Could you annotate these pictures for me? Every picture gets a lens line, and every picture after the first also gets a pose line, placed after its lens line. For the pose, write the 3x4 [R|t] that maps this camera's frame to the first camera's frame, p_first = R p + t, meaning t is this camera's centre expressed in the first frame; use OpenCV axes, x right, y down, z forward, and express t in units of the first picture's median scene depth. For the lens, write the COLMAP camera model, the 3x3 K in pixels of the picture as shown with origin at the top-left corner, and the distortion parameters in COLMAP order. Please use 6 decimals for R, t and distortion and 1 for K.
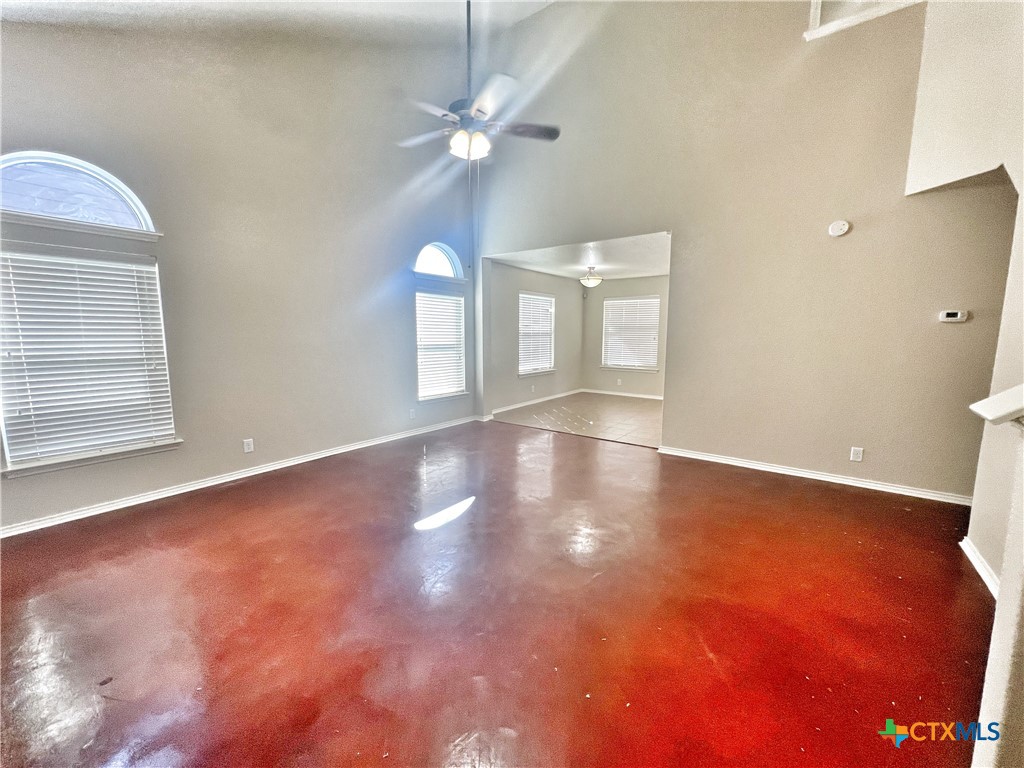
lens RADIAL K [[410.0, 0, 512.0], [0, 410.0, 384.0], [0, 0, 1]] dist [0.000599, 0.000046]
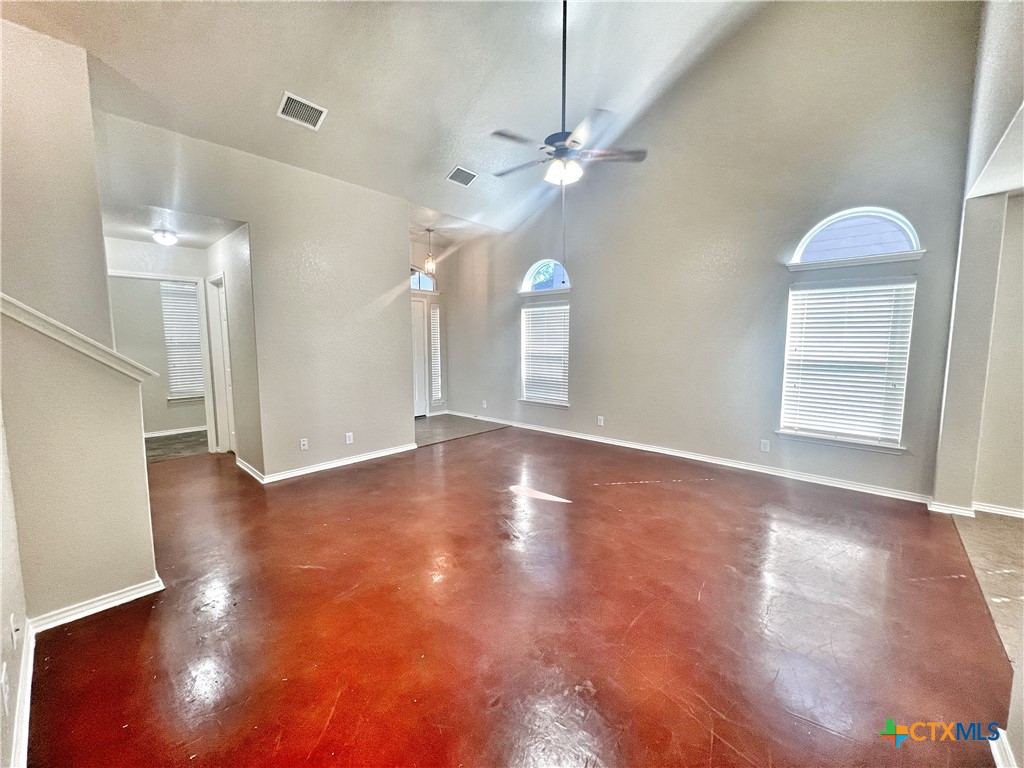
lens RADIAL K [[410.0, 0, 512.0], [0, 410.0, 384.0], [0, 0, 1]] dist [0.000599, 0.000046]
pose [[-0.094757, 0.102103, -0.990250, 0.924909], [-0.123951, 0.985776, 0.113503, -0.120935], [0.987754, 0.133497, -0.080754, 0.901324]]
